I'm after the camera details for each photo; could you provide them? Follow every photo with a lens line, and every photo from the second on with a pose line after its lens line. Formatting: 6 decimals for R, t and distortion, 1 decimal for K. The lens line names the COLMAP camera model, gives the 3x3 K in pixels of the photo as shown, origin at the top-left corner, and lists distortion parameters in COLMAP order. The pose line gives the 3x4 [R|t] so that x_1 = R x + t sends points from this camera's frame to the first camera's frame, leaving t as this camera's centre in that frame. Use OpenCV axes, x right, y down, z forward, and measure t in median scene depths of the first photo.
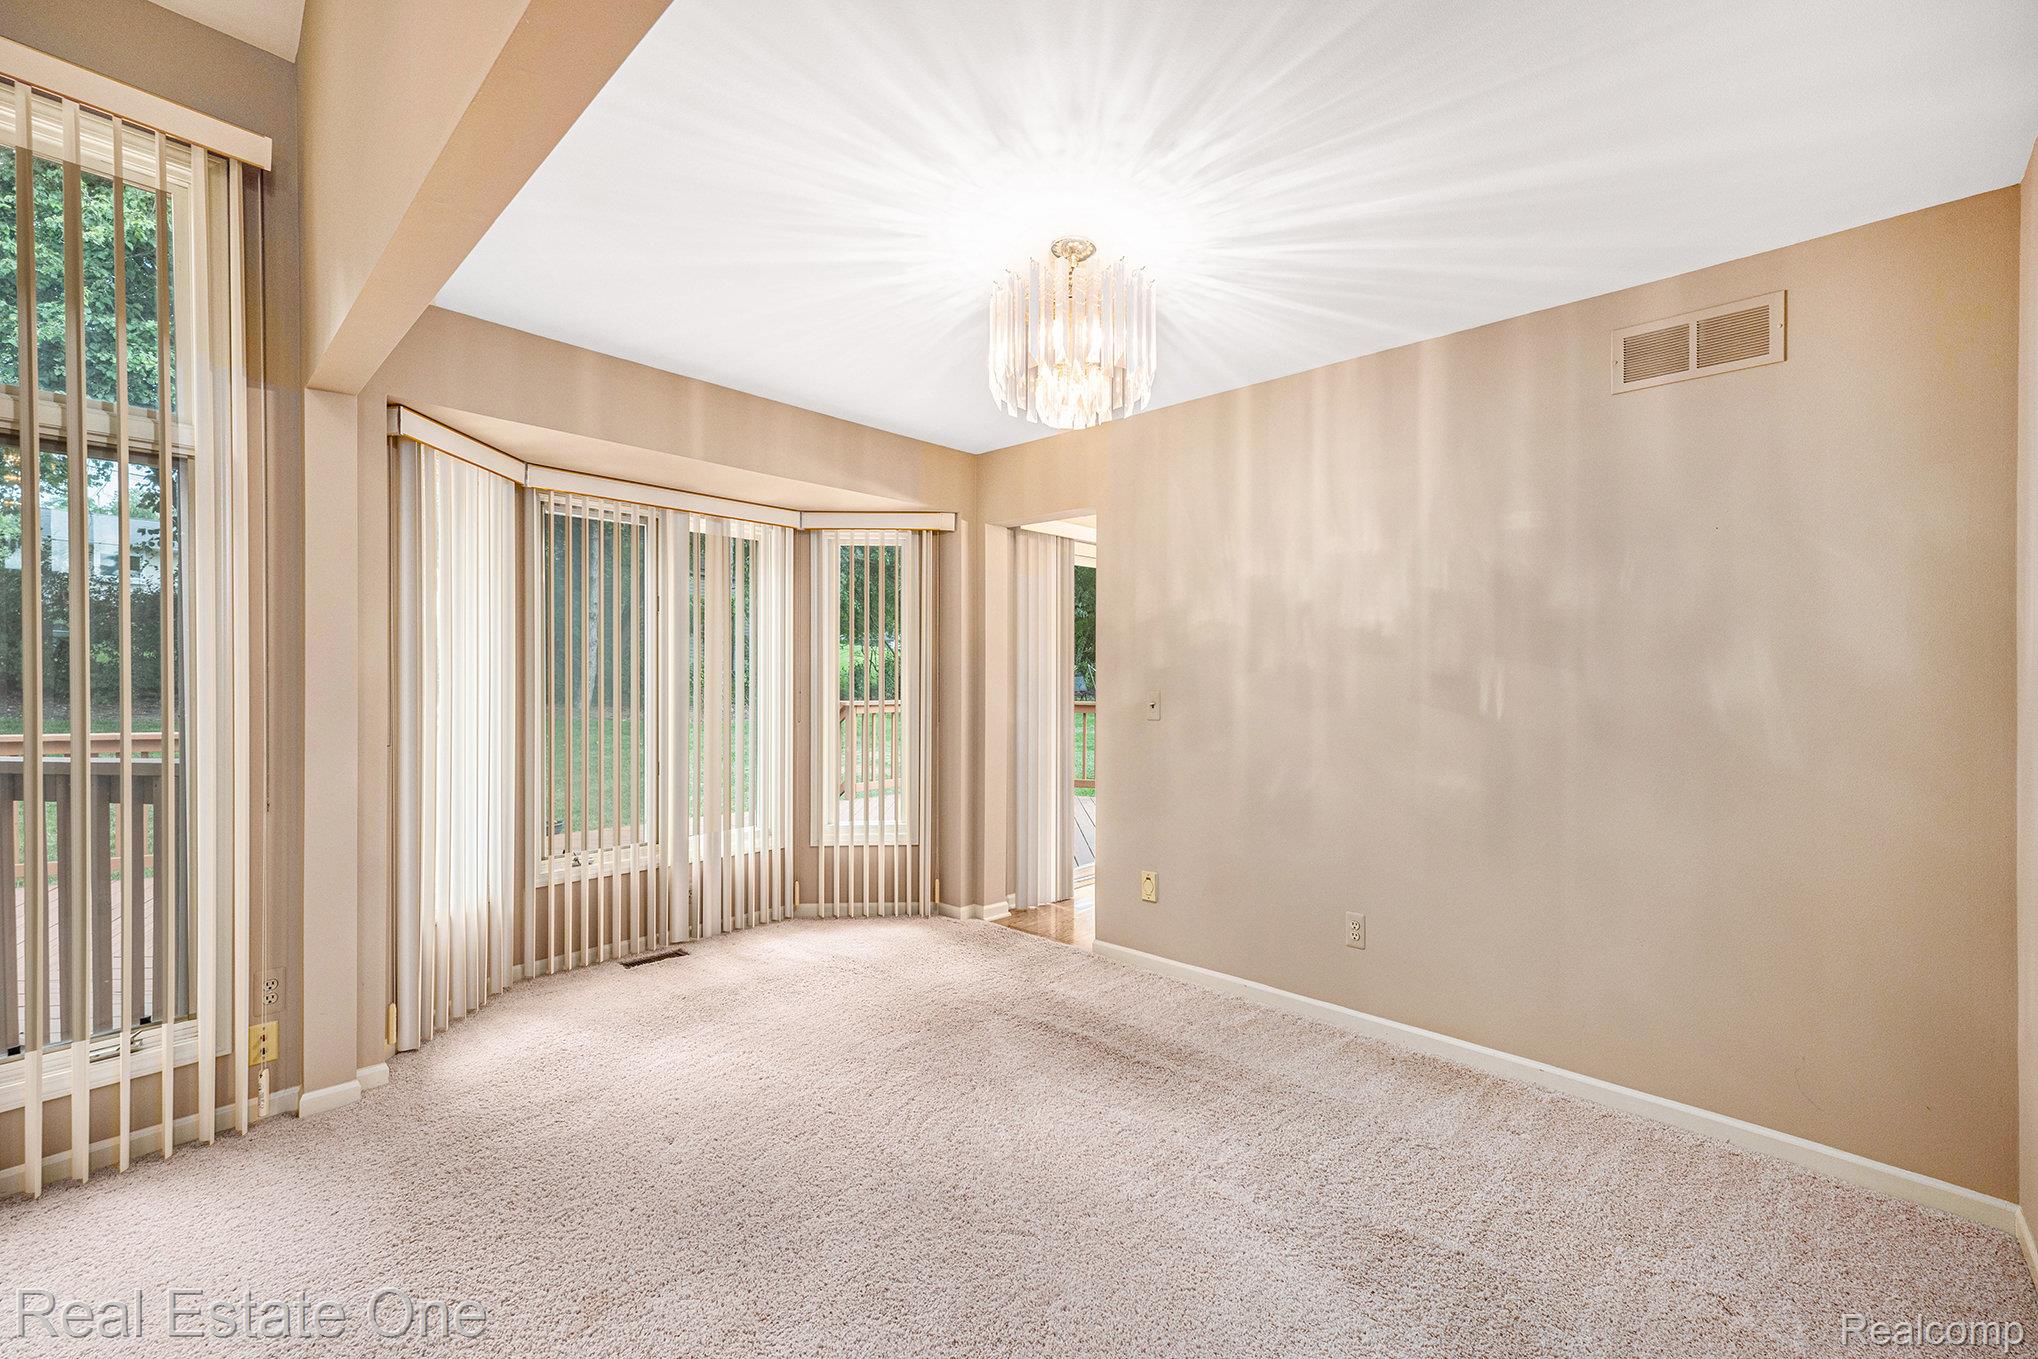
lens RADIAL K [[835.2, 0, 971.7], [0, 835.2, 673.6], [0, 0, 1]] dist [-0.002161, -0.000110]
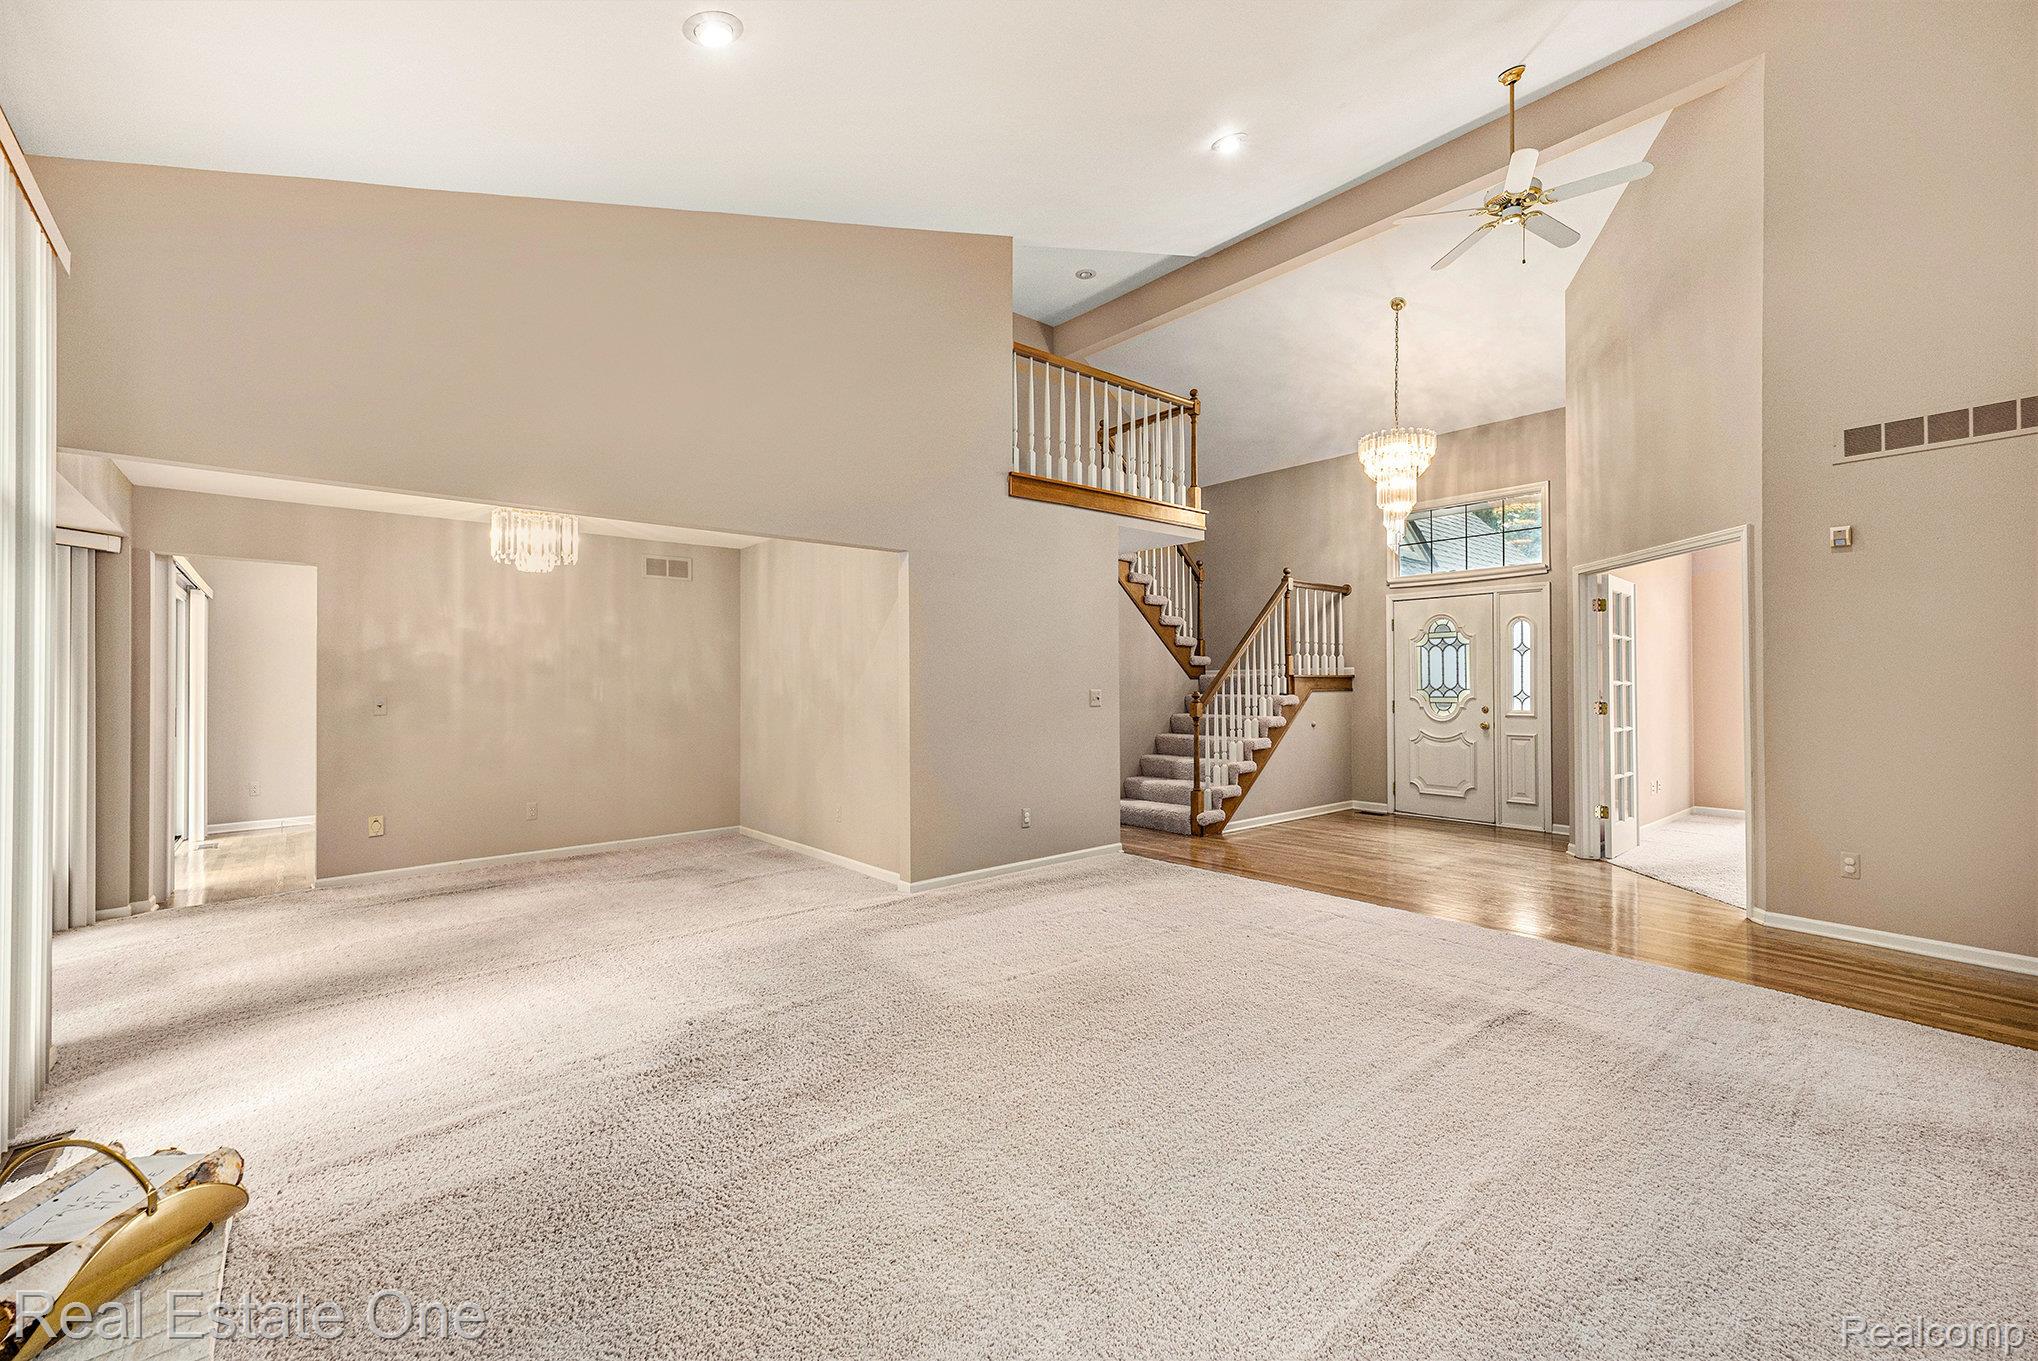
lens RADIAL K [[835.2, 0, 1027.1], [0, 835.2, 675.1], [0, 0, 1]] dist [-0.002161, -0.000110]
pose [[0.065639, 0.004389, 0.997834, -1.210186], [0.011390, 0.999922, -0.005148, 0.002943], [-0.997778, 0.011703, 0.065584, -0.266723]]
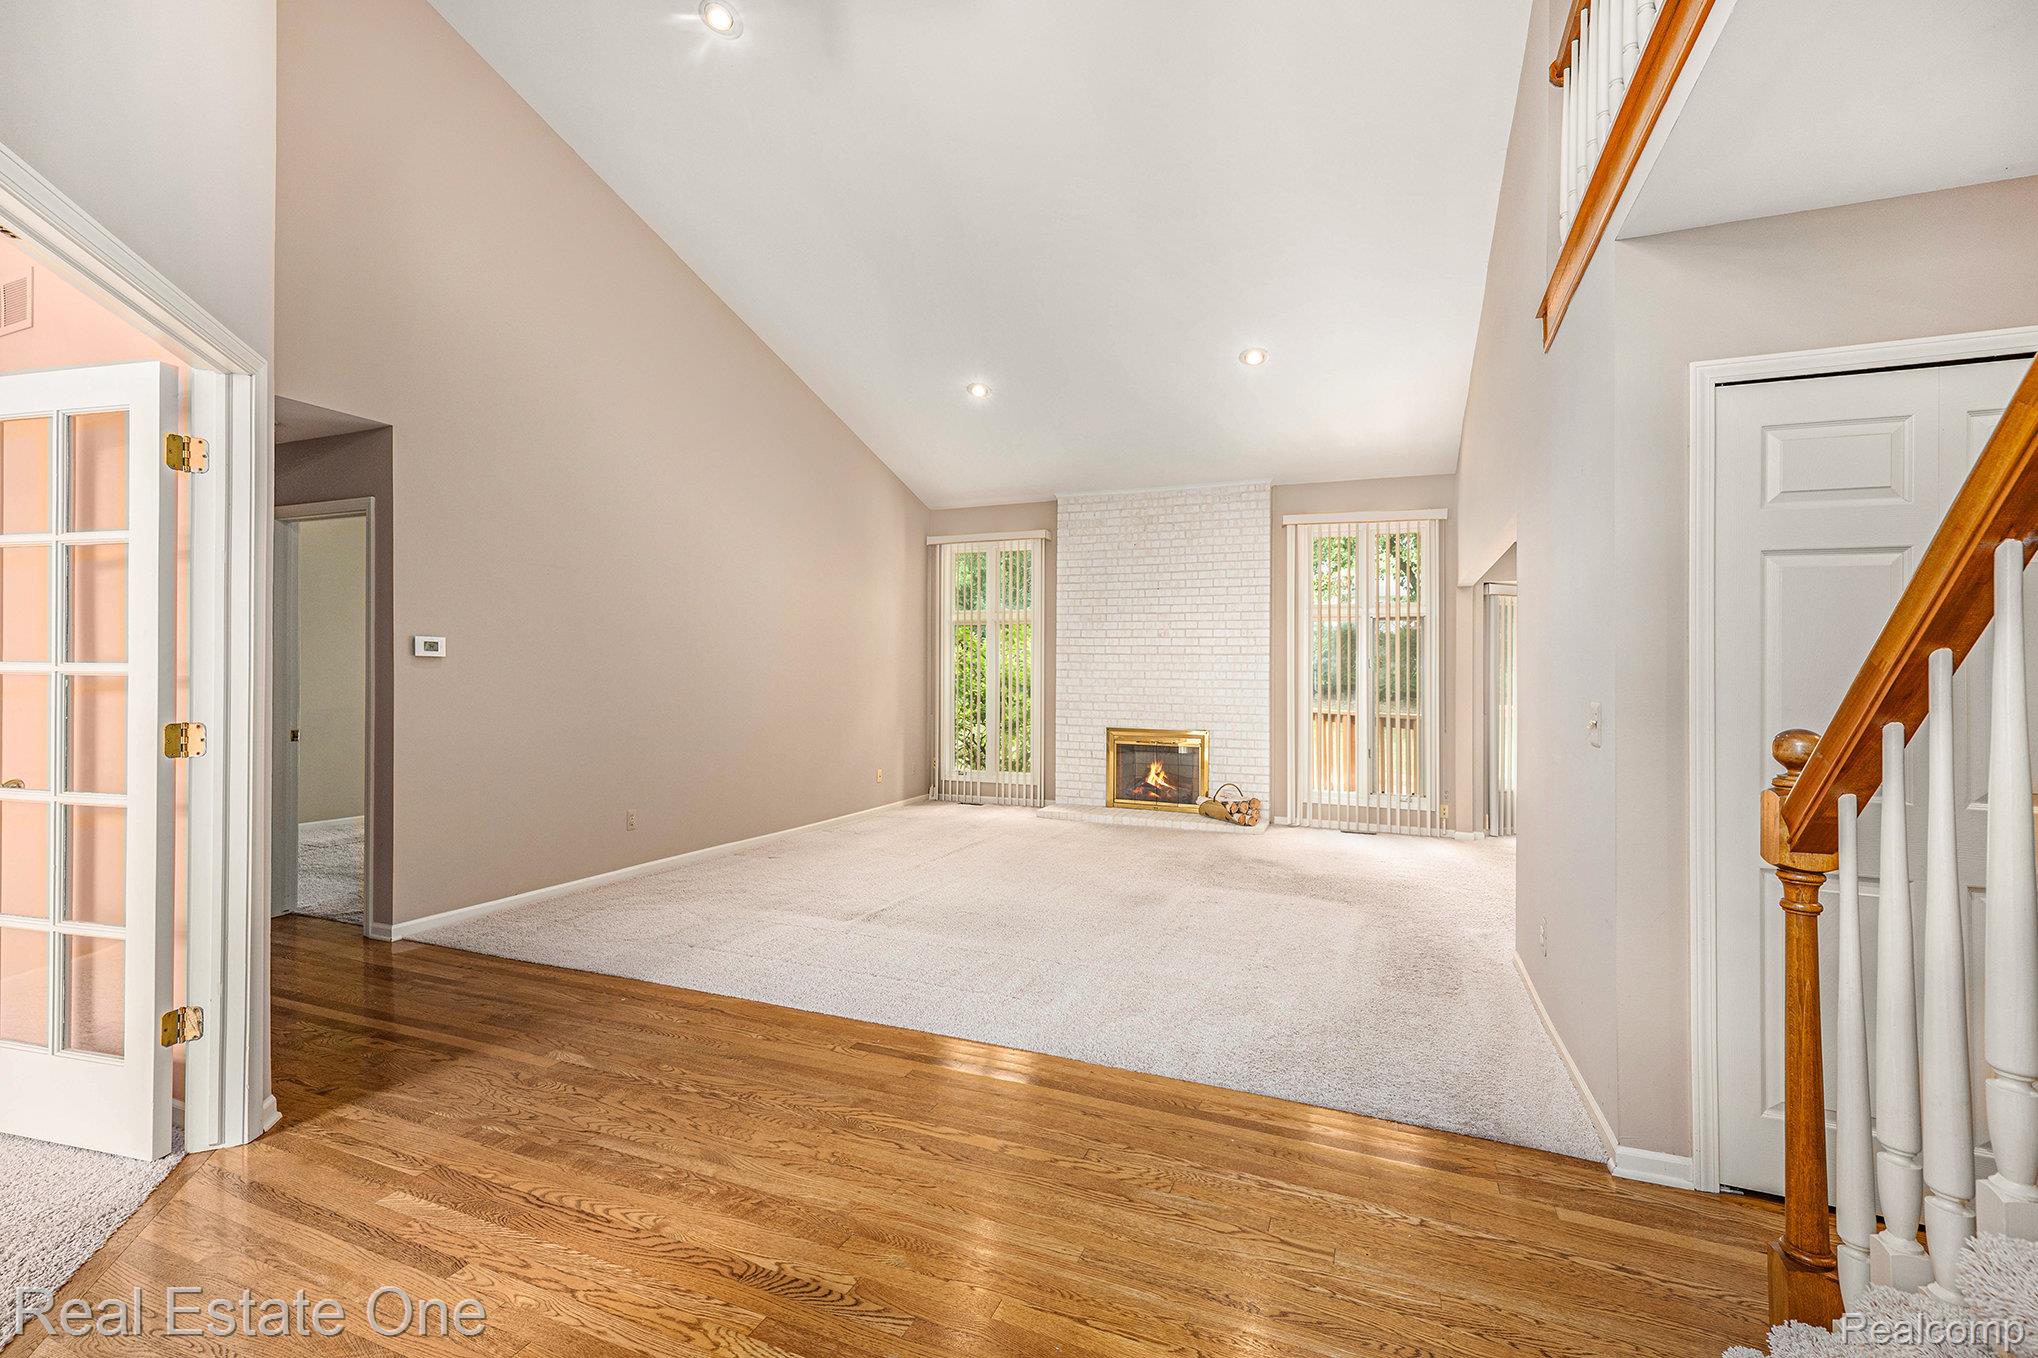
lens RADIAL K [[868.2, 0, 1019.0], [0, 868.2, 684.2], [0, 0, 1]] dist [0.001605, 0.000039]
pose [[0.382557, -0.002577, -0.923928, 0.917195], [-0.005170, 0.999974, -0.004930, 0.008939], [0.923918, 0.006663, 0.382534, -1.015784]]
